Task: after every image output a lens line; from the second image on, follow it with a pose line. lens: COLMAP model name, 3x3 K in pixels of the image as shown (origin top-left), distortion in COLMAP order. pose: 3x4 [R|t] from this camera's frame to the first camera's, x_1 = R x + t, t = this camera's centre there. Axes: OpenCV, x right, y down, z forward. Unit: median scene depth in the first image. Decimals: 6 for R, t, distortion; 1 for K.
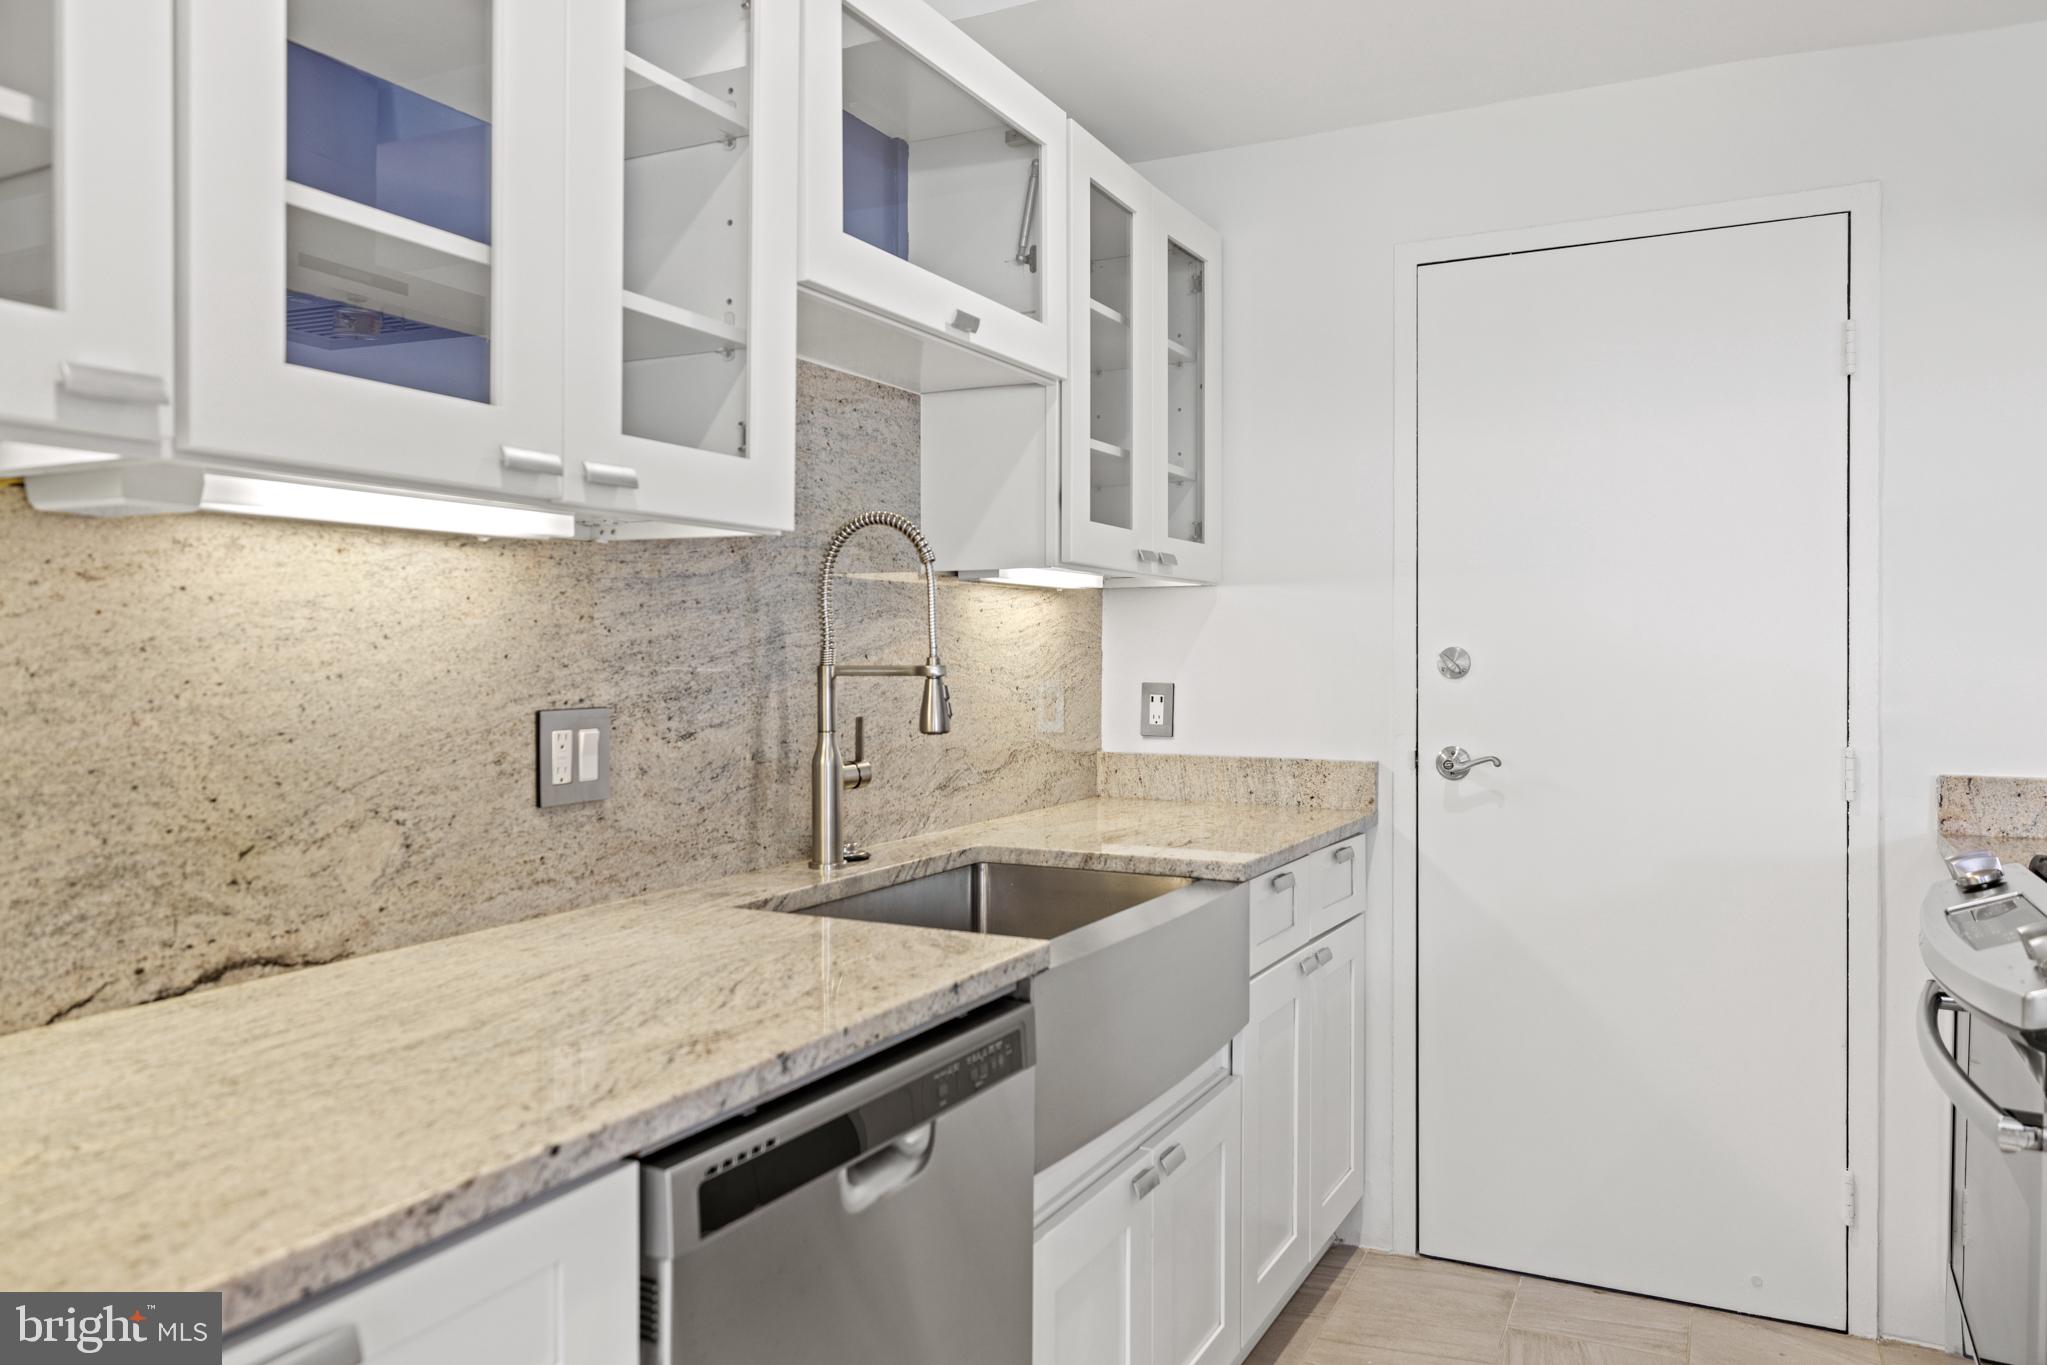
lens RADIAL K [[1441.7, 0, 1023.5], [0, 1441.7, 682.5], [0, 0, 1]] dist [0.006377, -0.001554]
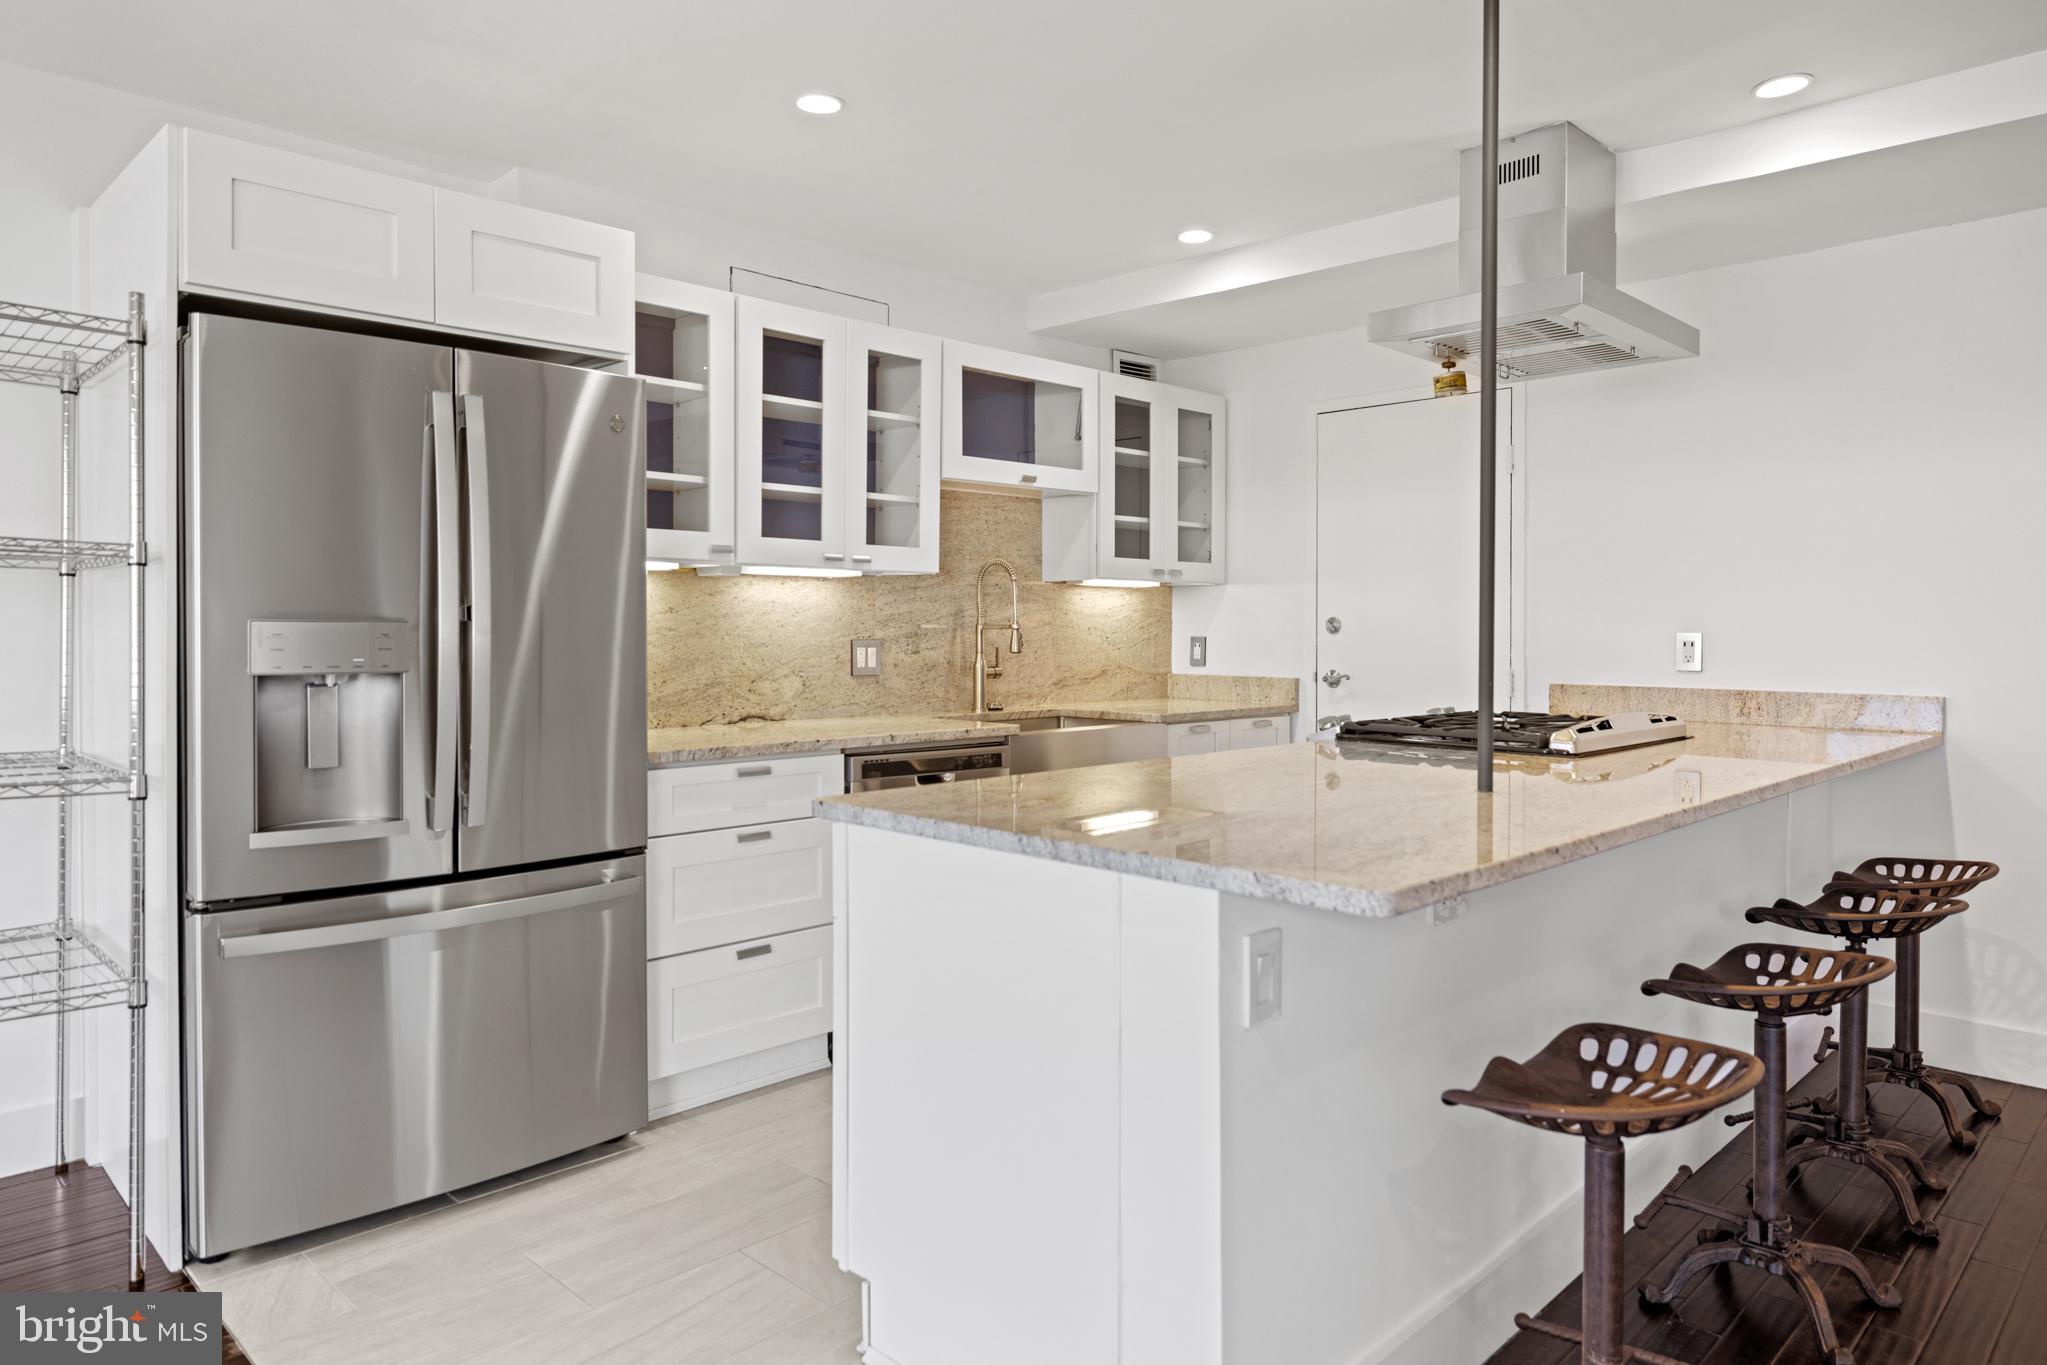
lens RADIAL K [[1309.0, 0, 1021.5], [0, 1309.0, 649.4], [0, 0, 1]] dist [-0.002782, 0.000018]
pose [[0.951118, 0.004767, -0.308791, 0.678347], [-0.006213, 0.999974, -0.003700, 0.041903], [0.308766, 0.005438, 0.951123, -1.157751]]
